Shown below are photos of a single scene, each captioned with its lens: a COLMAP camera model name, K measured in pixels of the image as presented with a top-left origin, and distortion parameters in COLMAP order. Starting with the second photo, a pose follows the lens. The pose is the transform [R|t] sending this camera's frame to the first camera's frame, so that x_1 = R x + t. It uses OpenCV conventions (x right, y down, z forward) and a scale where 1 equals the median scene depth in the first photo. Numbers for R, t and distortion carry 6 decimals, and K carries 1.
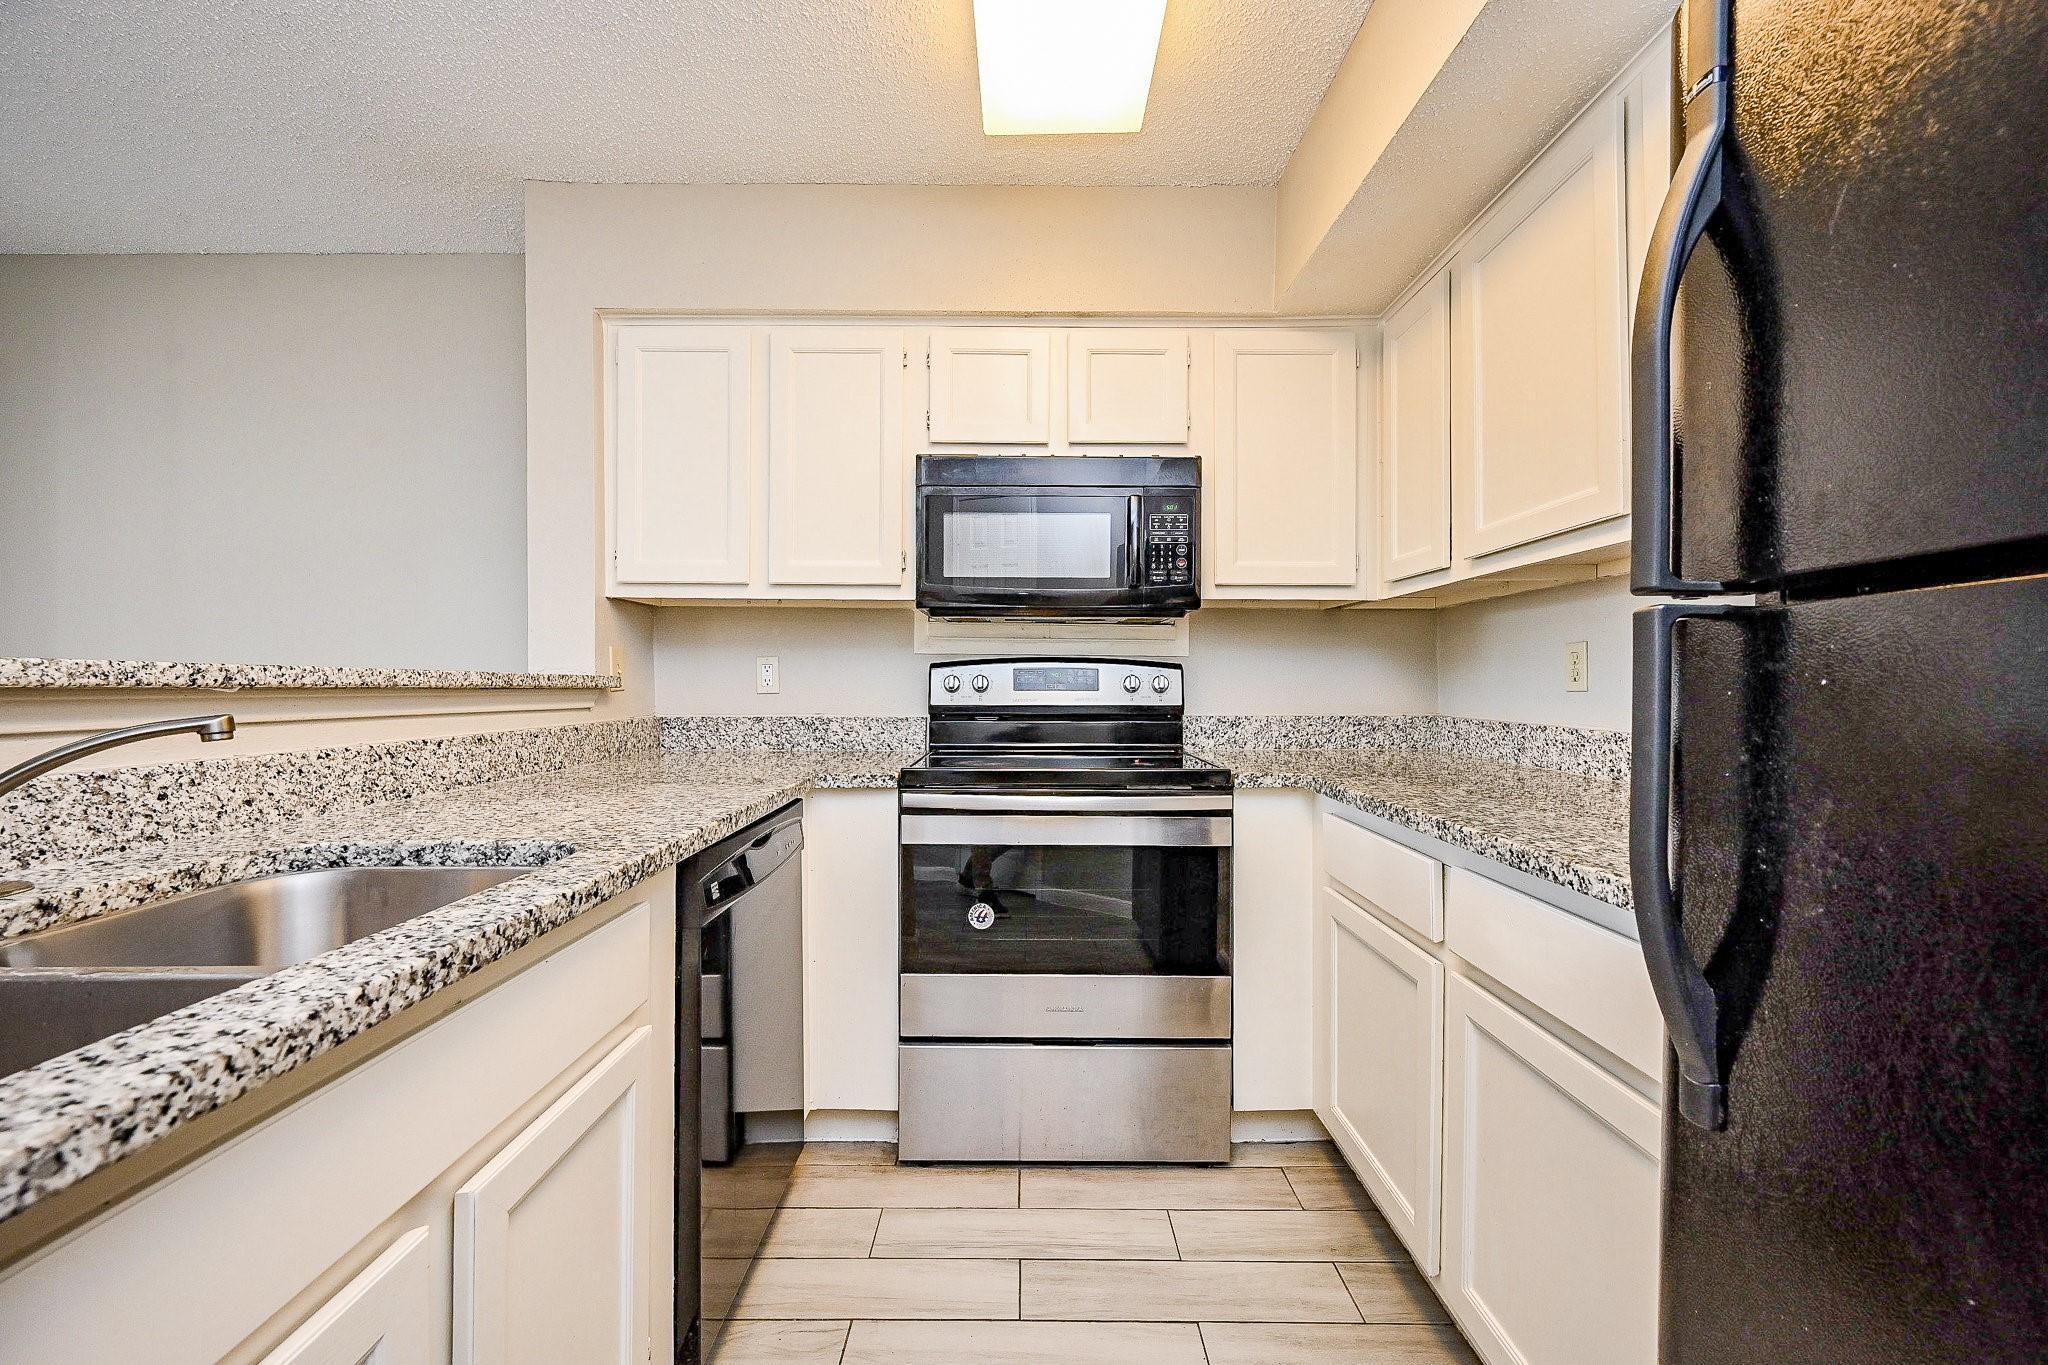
lens RADIAL K [[804.7, 0, 1019.8], [0, 804.7, 684.2], [0, 0, 1]] dist [-0.000673, 0.000097]
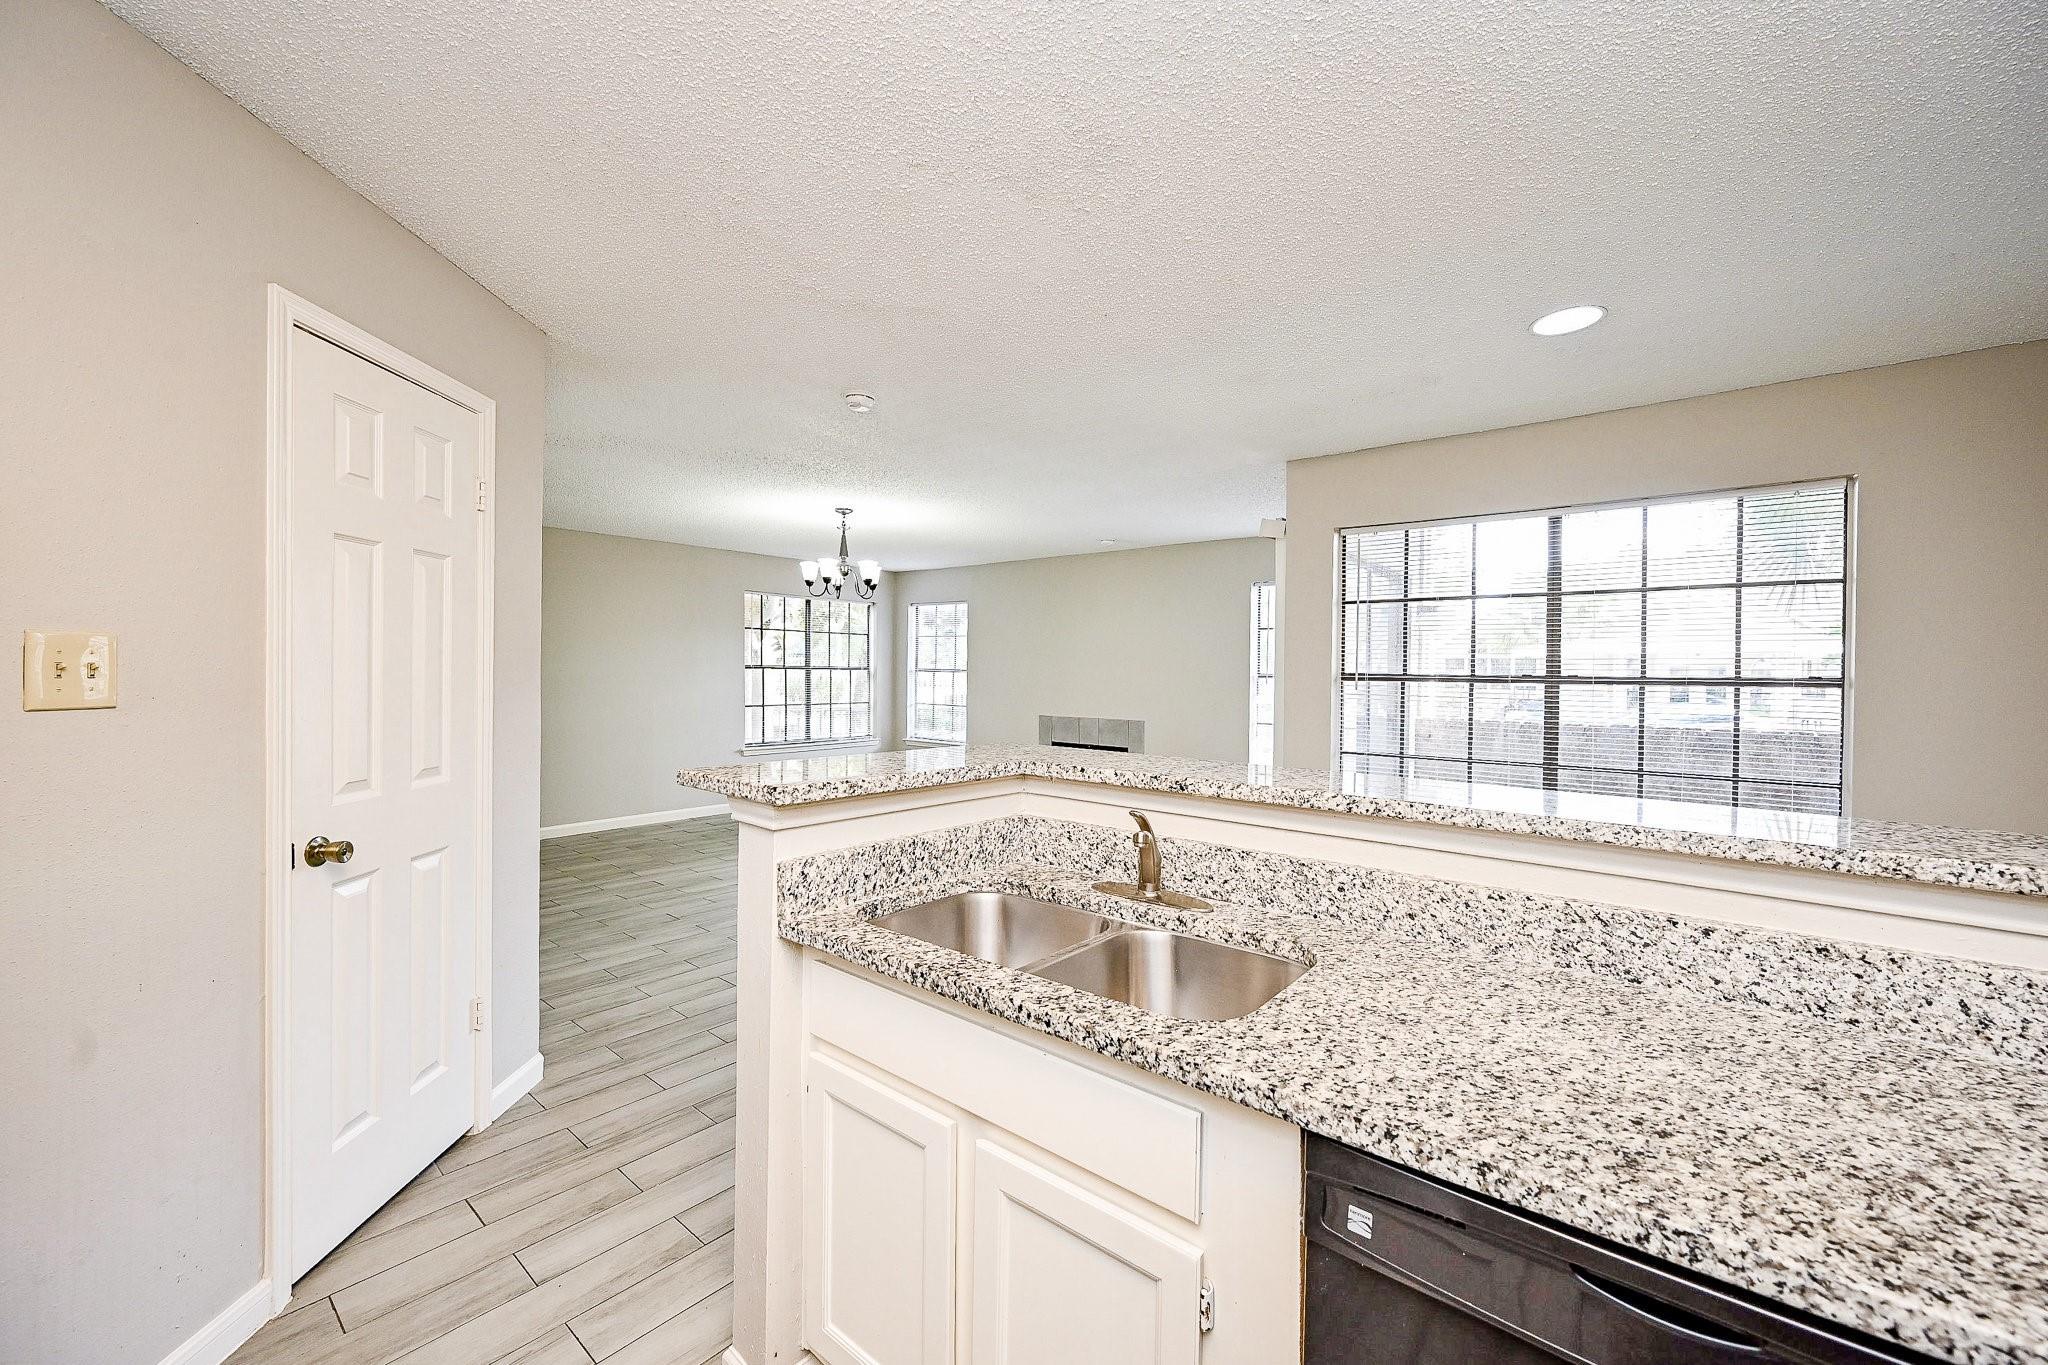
lens RADIAL K [[814.2, 0, 1016.4], [0, 814.2, 688.0], [0, 0, 1]] dist [-0.000870, -0.000198]
pose [[-0.648320, 0.003297, -0.761360, 0.336445], [-0.013726, 0.999777, 0.016018, -0.204229], [0.761244, 0.020836, -0.648131, 1.355520]]
